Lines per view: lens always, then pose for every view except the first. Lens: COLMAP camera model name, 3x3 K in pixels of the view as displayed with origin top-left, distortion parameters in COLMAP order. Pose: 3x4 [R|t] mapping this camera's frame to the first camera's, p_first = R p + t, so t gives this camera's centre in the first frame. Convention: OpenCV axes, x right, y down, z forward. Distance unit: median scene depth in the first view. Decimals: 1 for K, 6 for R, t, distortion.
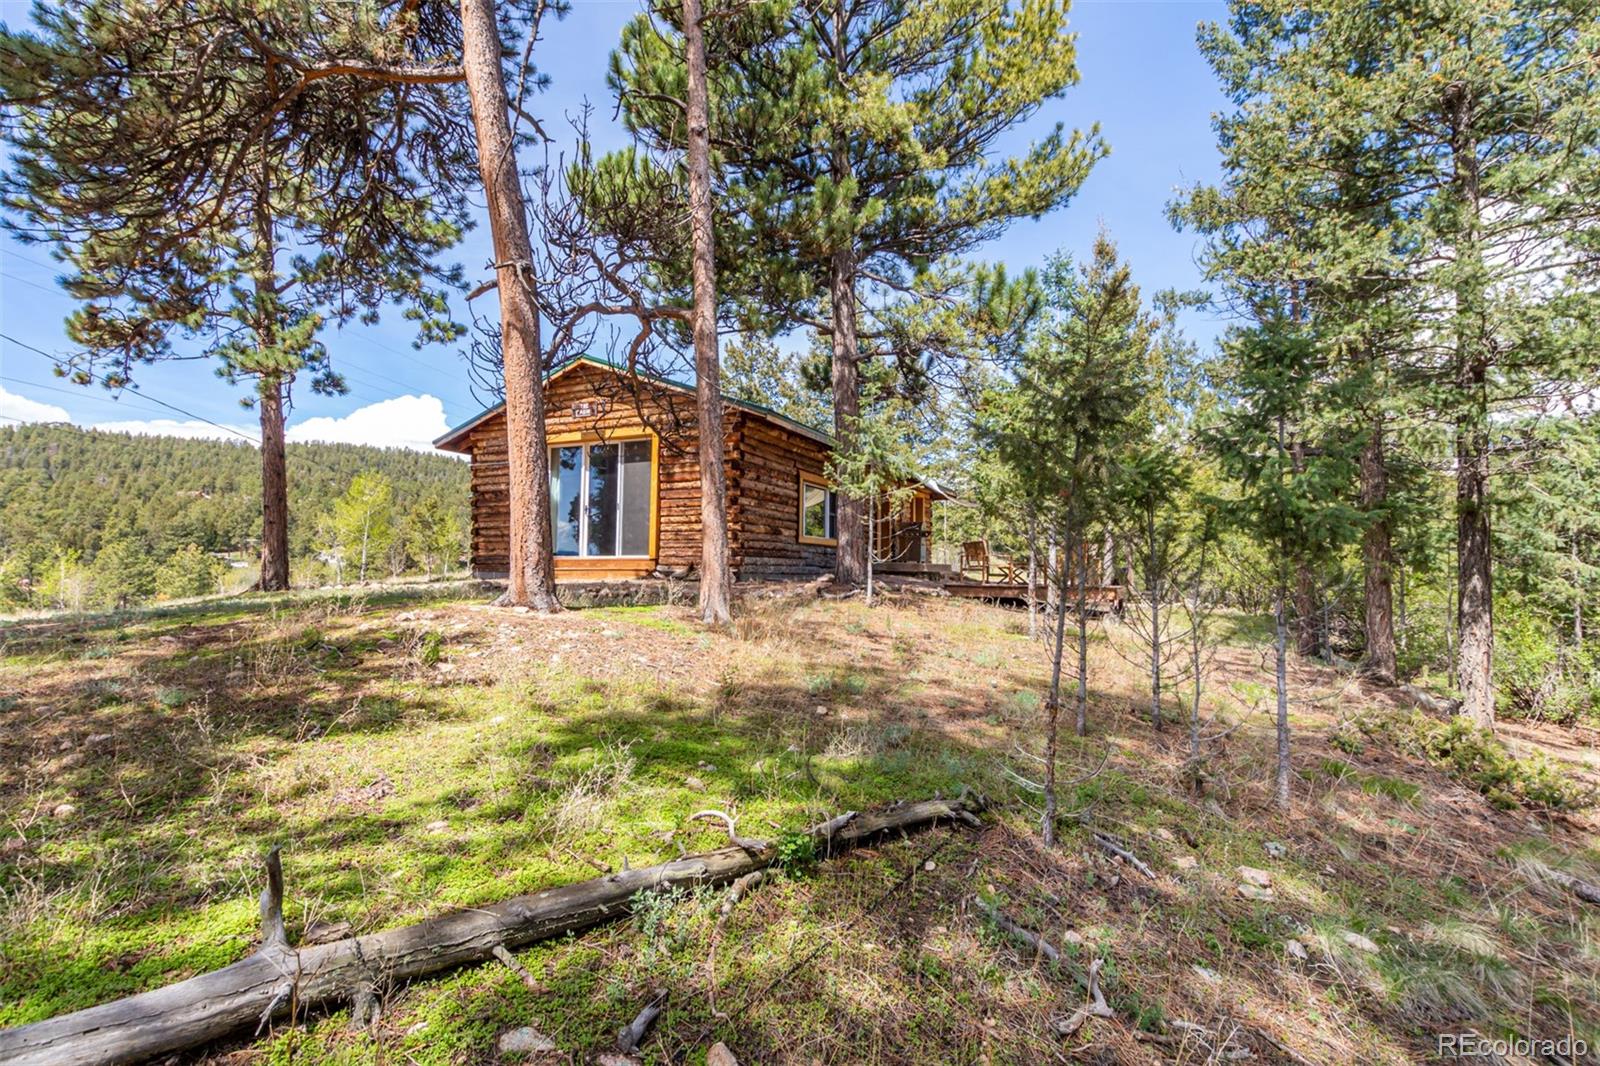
lens RADIAL K [[745.7, 0, 800.0], [0, 745.7, 533.0], [0, 0, 1]] dist [0.002343, 0.000229]
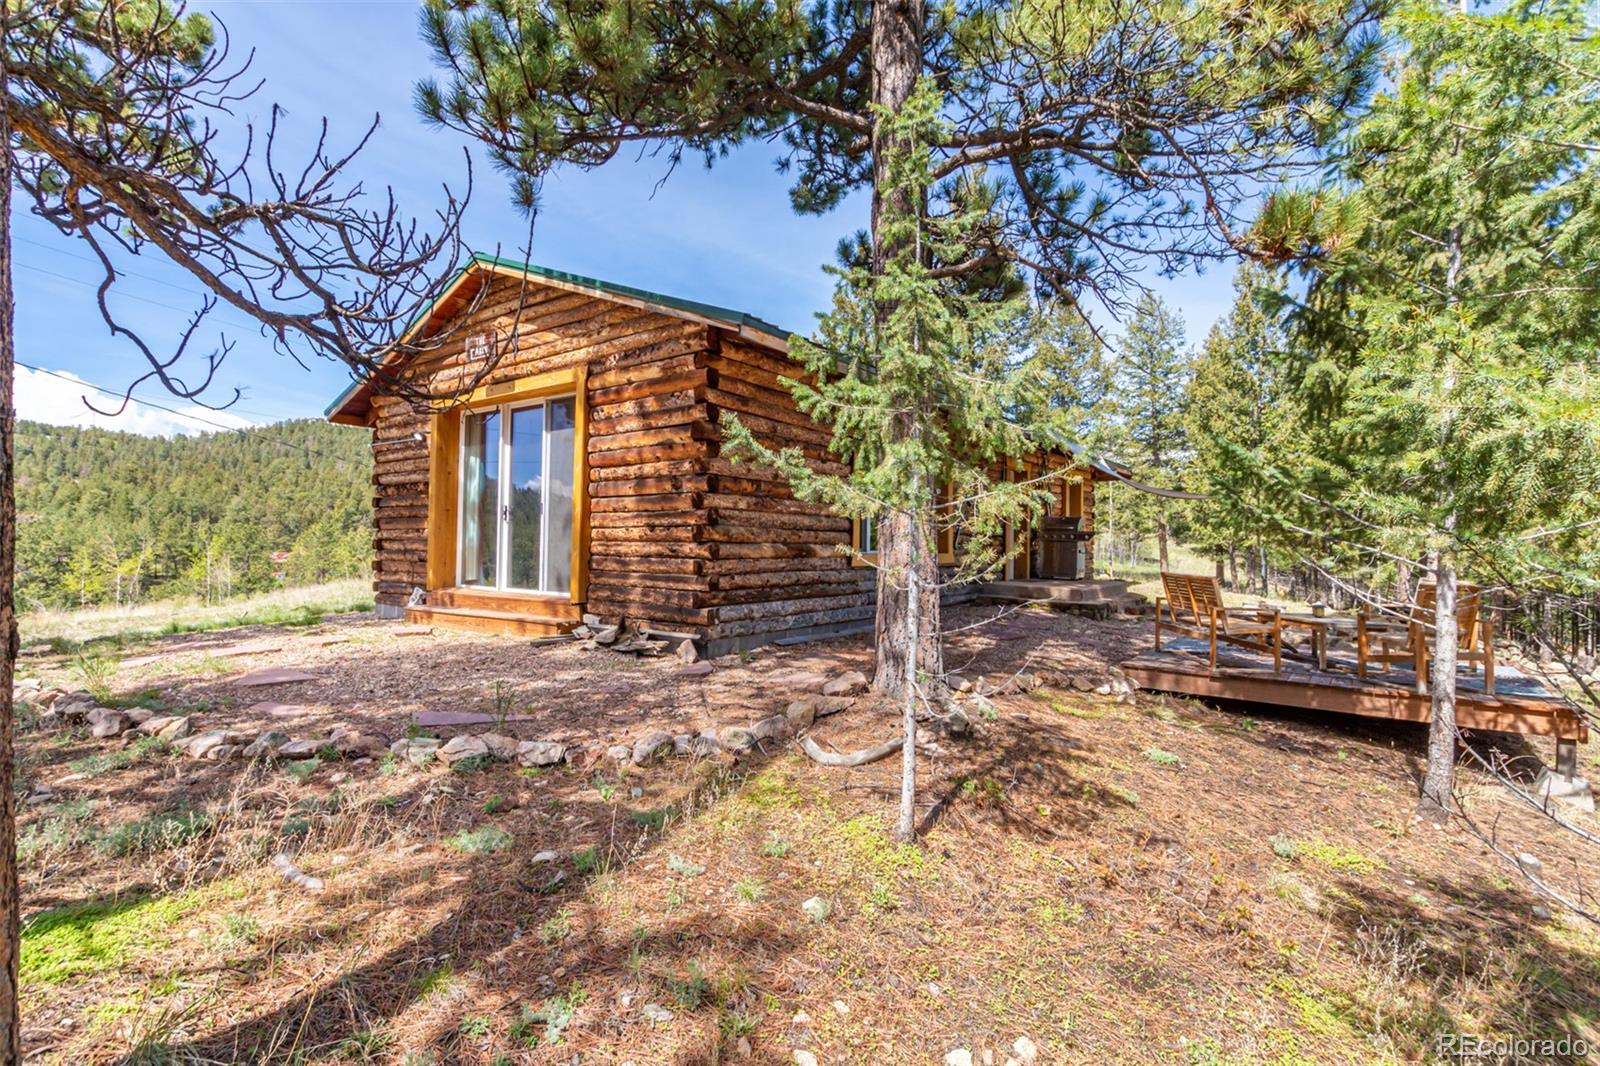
lens RADIAL K [[745.7, 0, 800.0], [0, 745.7, 533.0], [0, 0, 1]] dist [0.002343, 0.000229]
pose [[0.980588, 0.000236, -0.196081, 0.076342], [0.006023, 0.999491, 0.031326, -0.033420], [0.195989, -0.031899, 0.980087, 0.453889]]
